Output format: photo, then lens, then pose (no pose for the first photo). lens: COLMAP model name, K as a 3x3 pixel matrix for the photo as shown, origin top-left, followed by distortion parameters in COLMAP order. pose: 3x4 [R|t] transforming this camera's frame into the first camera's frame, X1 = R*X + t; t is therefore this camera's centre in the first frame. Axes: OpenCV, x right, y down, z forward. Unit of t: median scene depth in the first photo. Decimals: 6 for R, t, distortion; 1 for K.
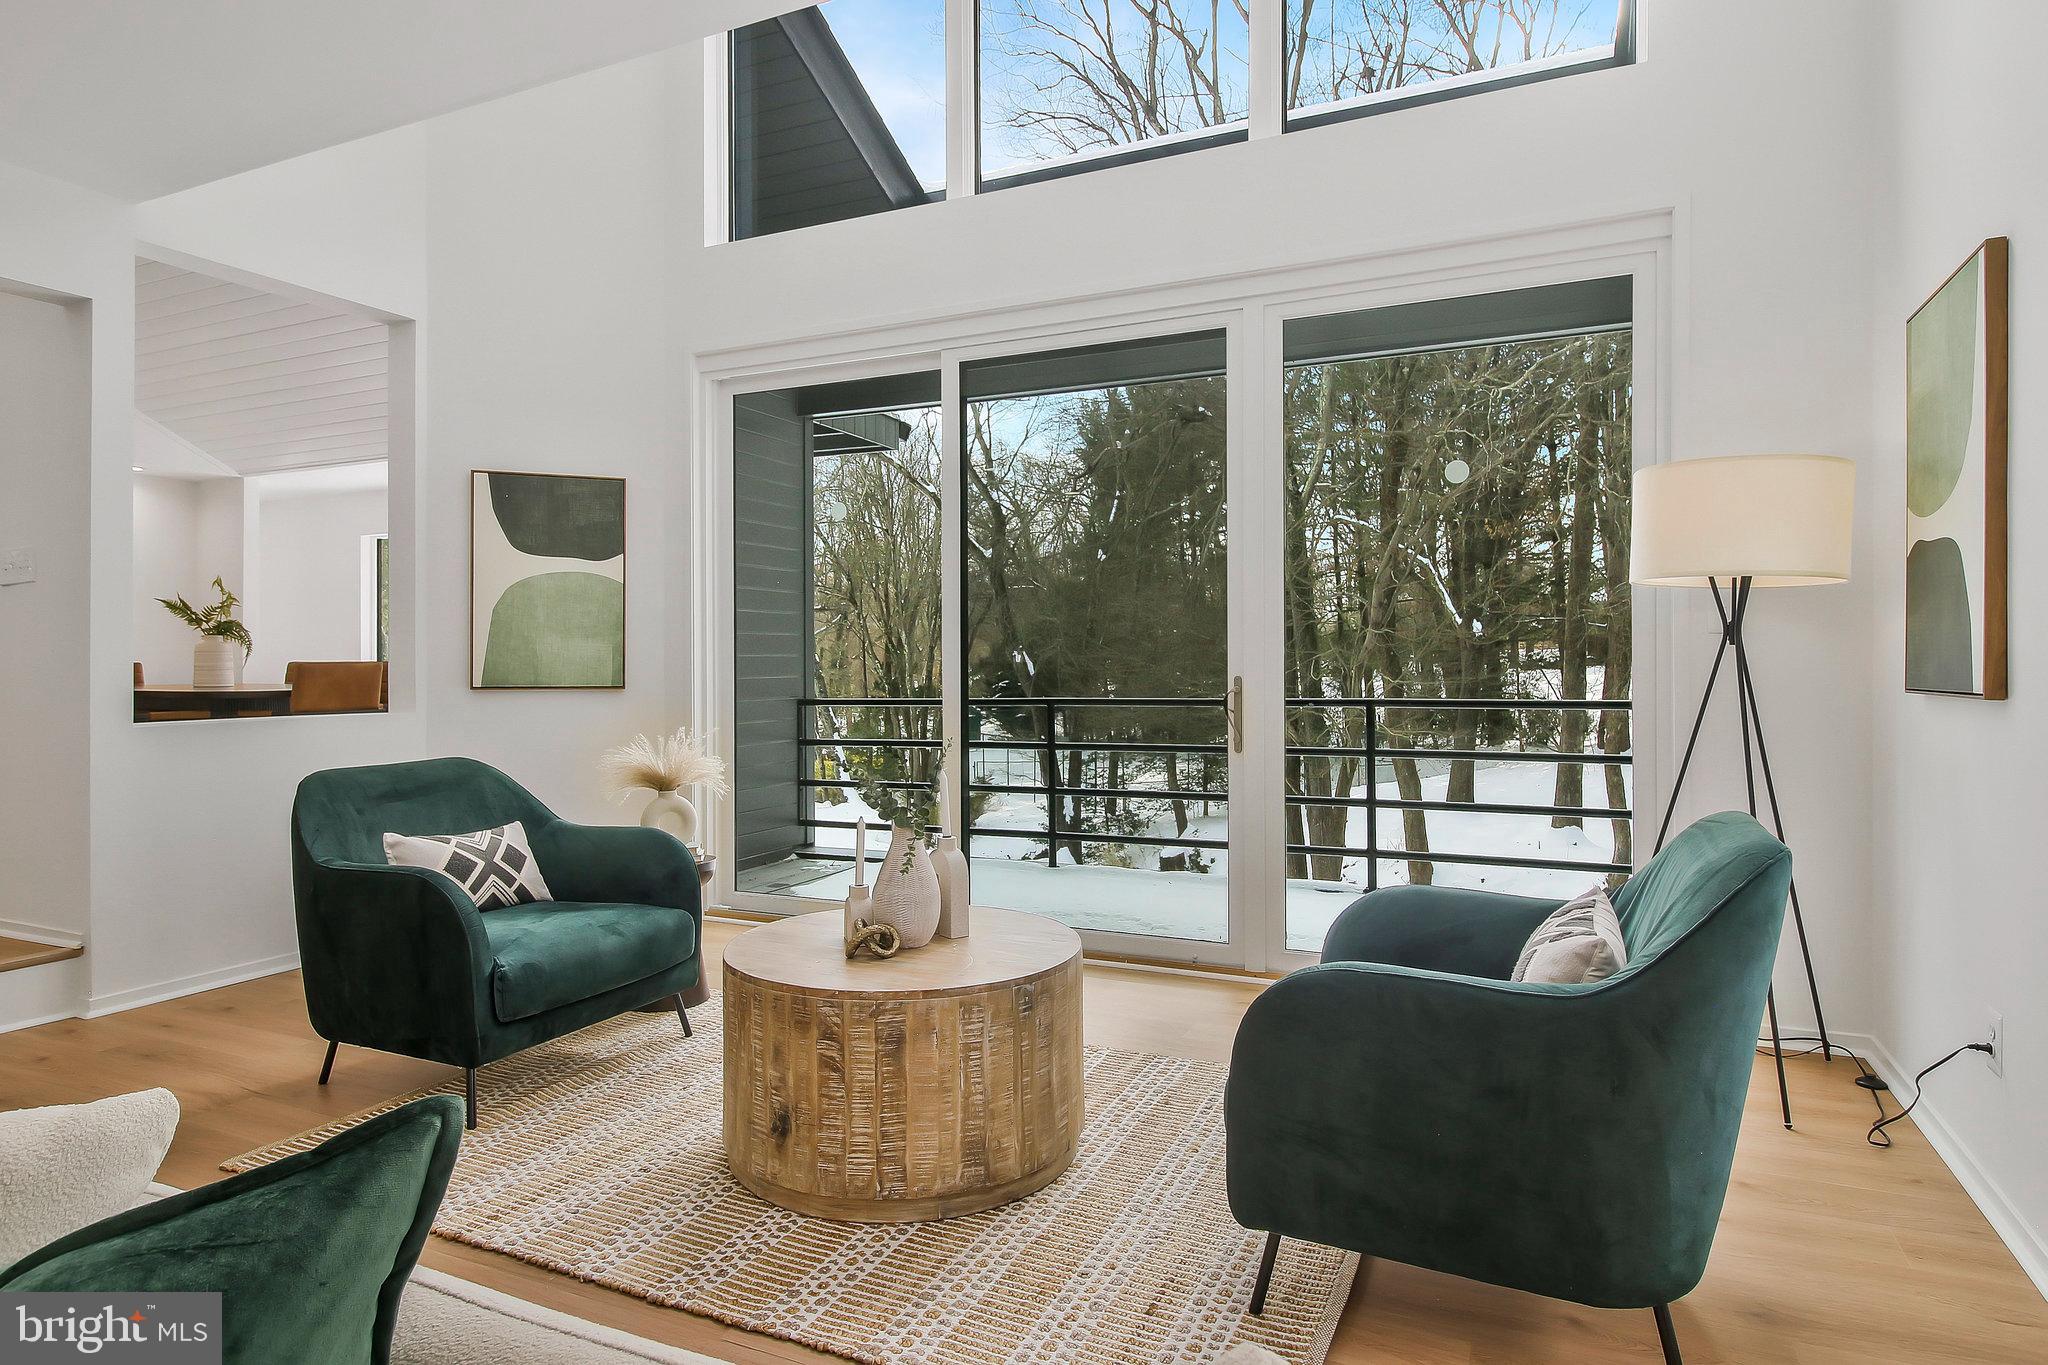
lens RADIAL K [[1161.2, 0, 1026.2], [0, 1161.2, 668.7], [0, 0, 1]] dist [-0.001568, -0.000264]
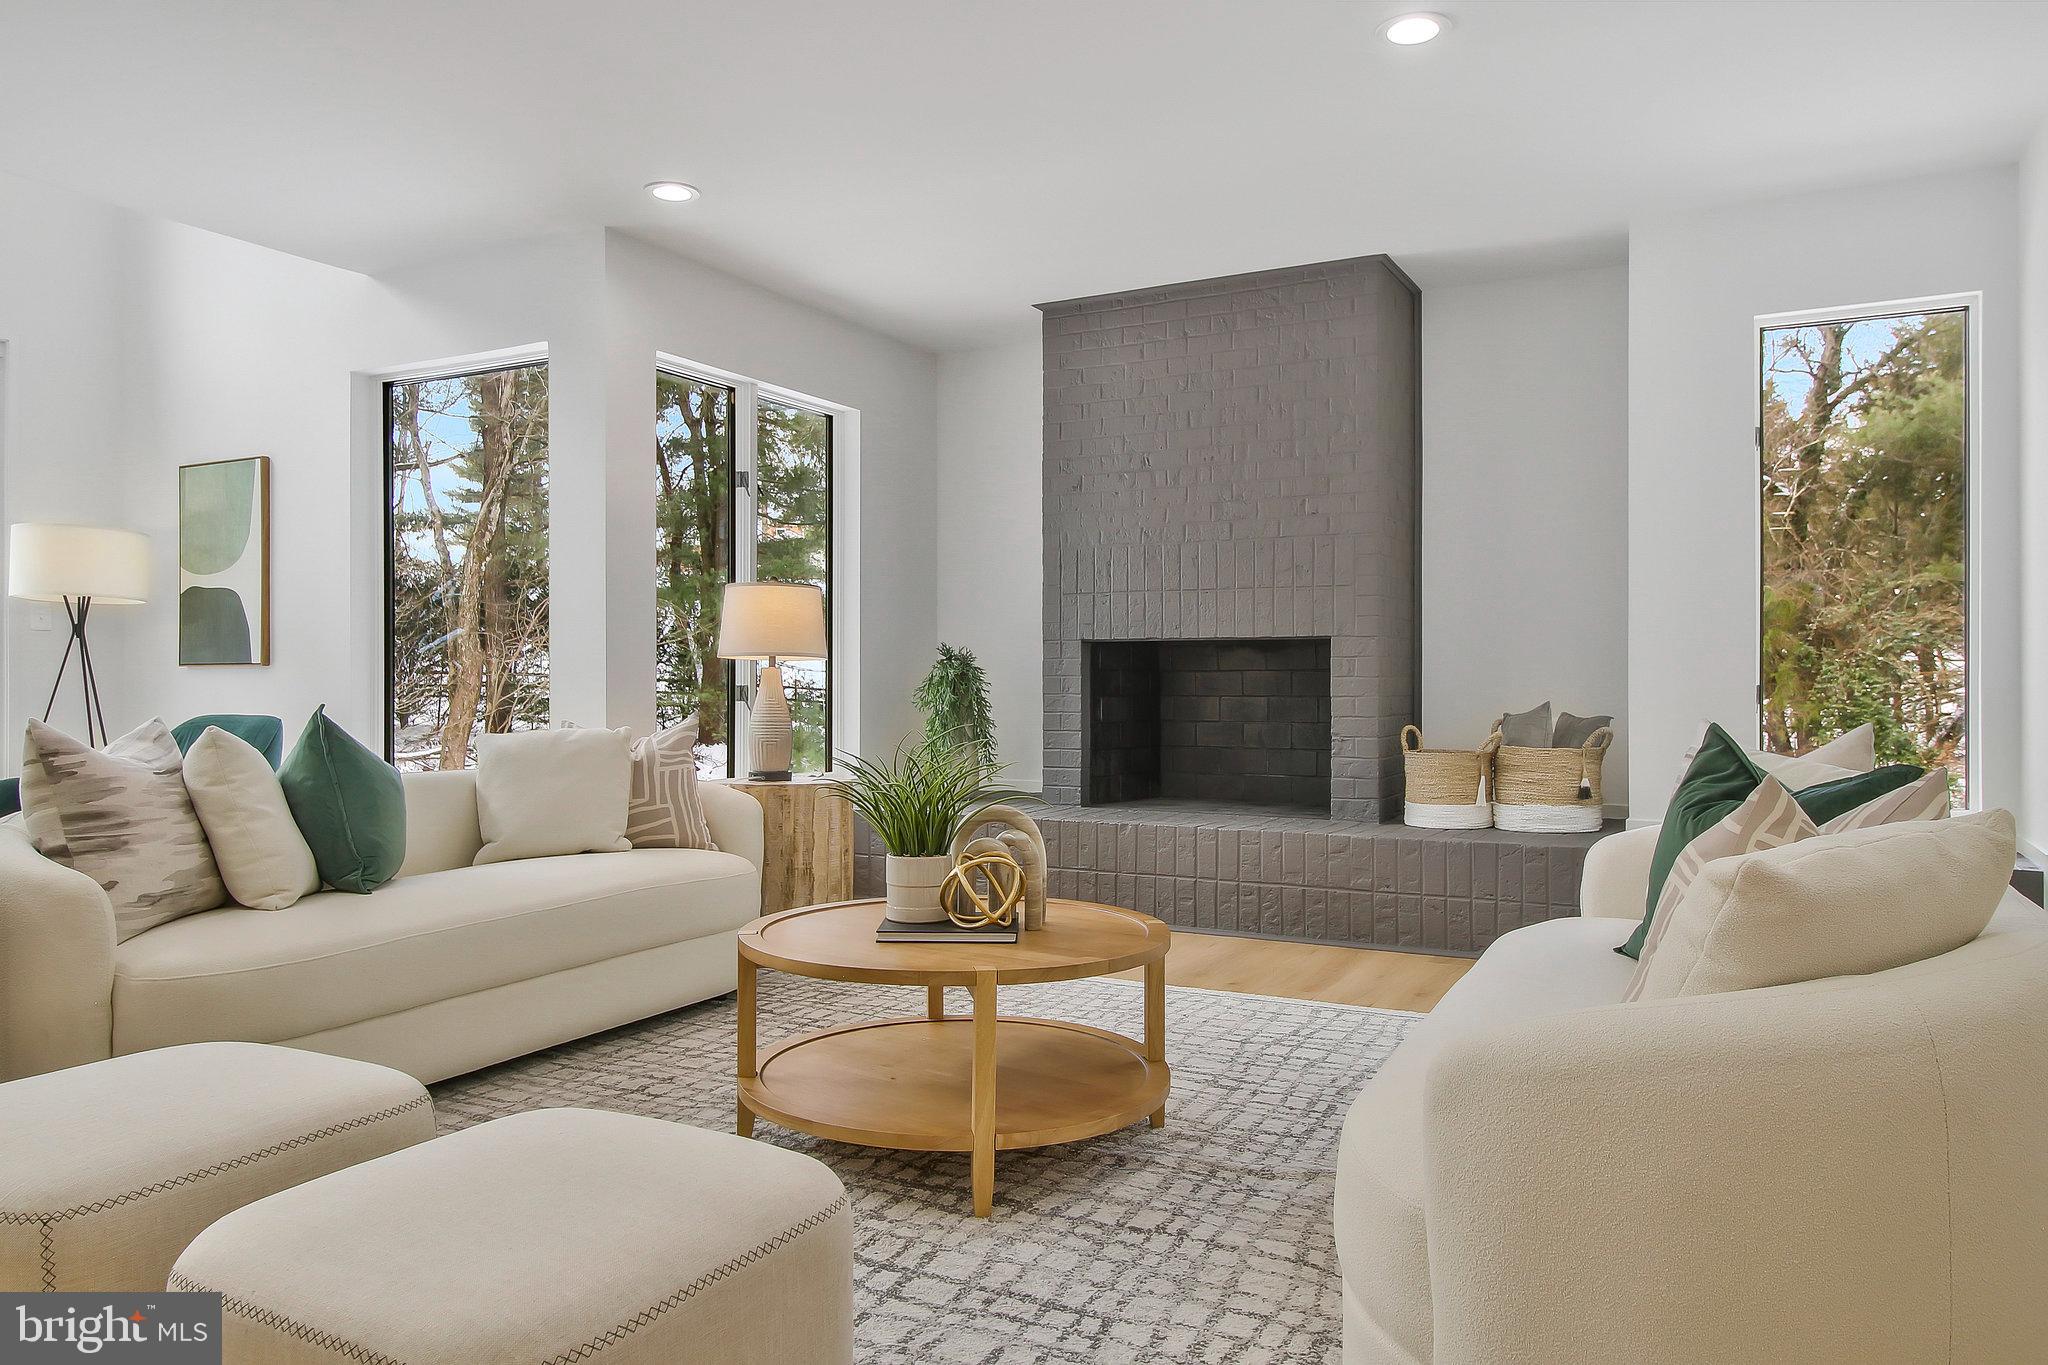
lens RADIAL K [[1378.1, 0, 1019.4], [0, 1378.1, 691.0], [0, 0, 1]] dist [0.008962, -0.002262]
pose [[0.055245, -0.002852, 0.998469, -0.805233], [0.002467, 0.999993, 0.002719, 0.032992], [-0.998470, 0.002313, 0.055251, -0.274038]]
